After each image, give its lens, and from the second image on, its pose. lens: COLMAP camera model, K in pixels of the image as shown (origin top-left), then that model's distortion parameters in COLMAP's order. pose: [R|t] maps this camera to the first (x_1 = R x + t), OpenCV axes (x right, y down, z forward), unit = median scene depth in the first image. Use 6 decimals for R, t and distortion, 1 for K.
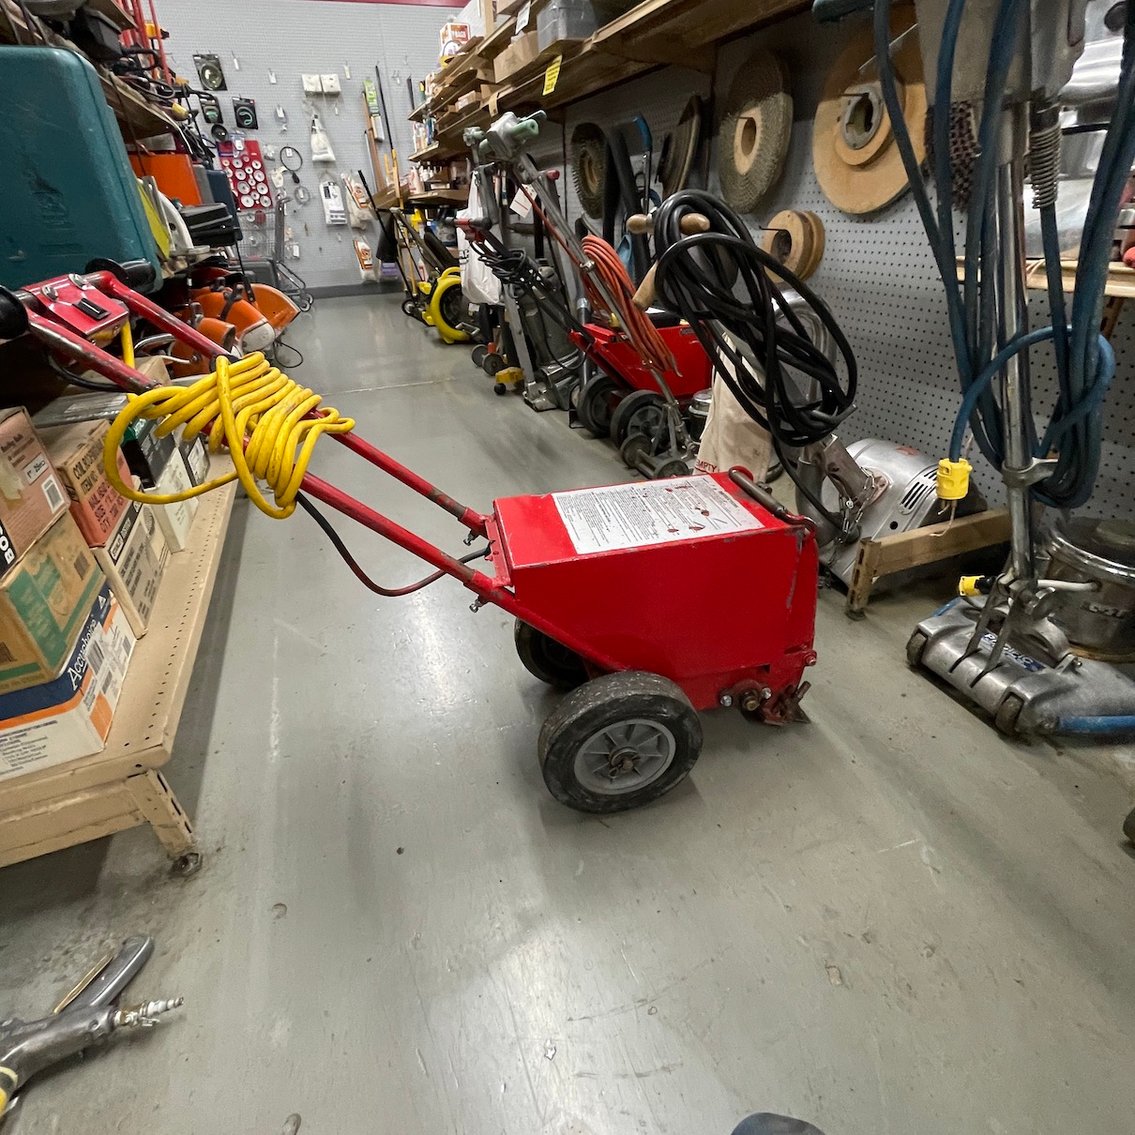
lens RADIAL K [[612.8, 0, 567.5], [0, 612.8, 567.5], [0, 0, 1]] dist [-0.005621, 0.001840]
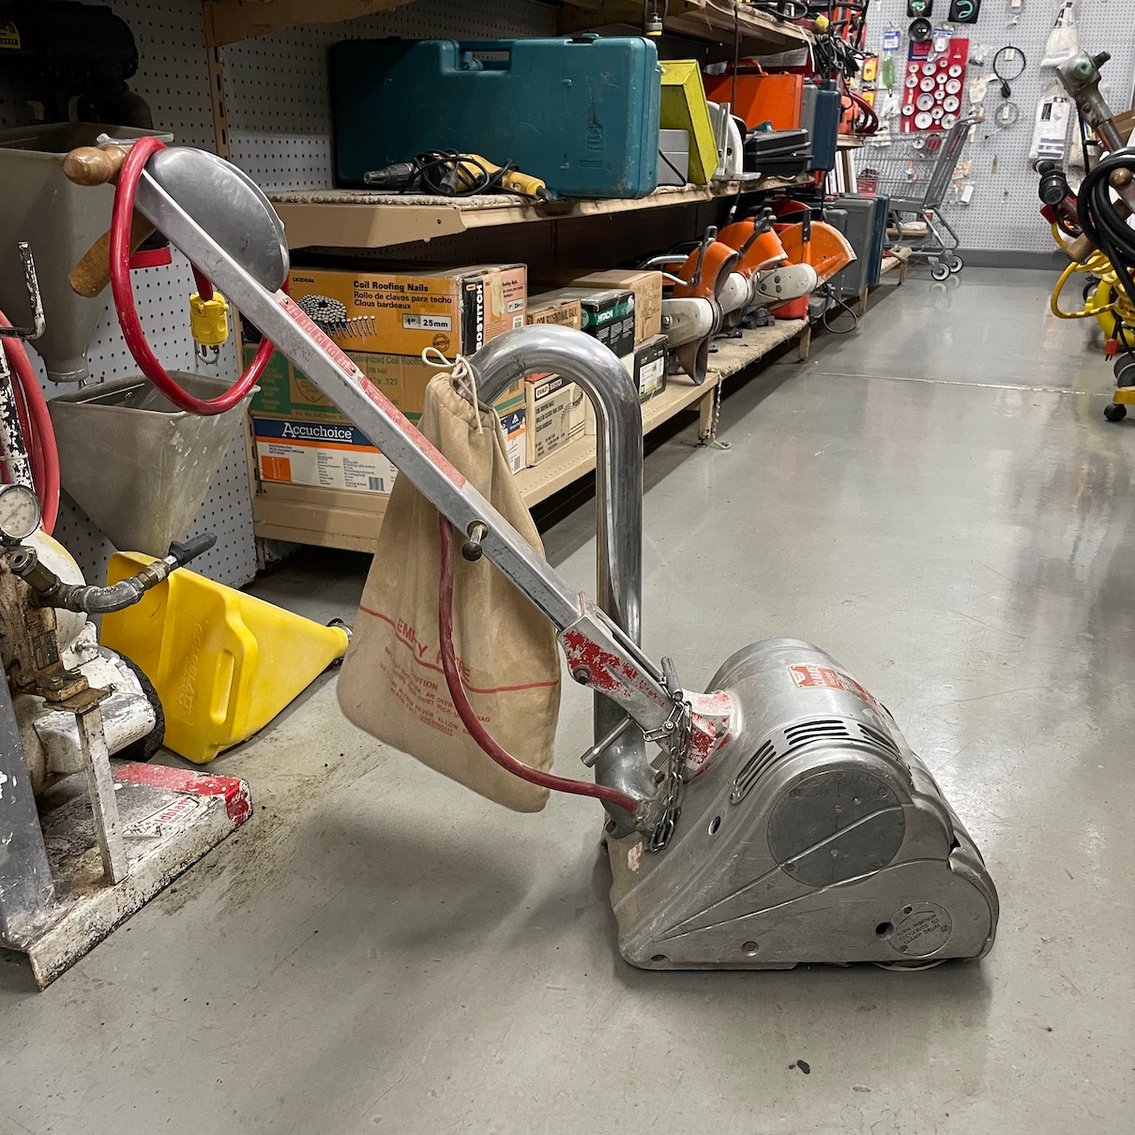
lens RADIAL K [[1151.9, 0, 560.8], [0, 1151.9, 575.9], [0, 0, 1]] dist [0.098463, -0.148498]
pose [[0.728924, 0.281278, -0.624141, 0.426043], [-0.380839, 0.924209, -0.028268, 0.181968], [0.568886, 0.258302, 0.780800, -0.352370]]
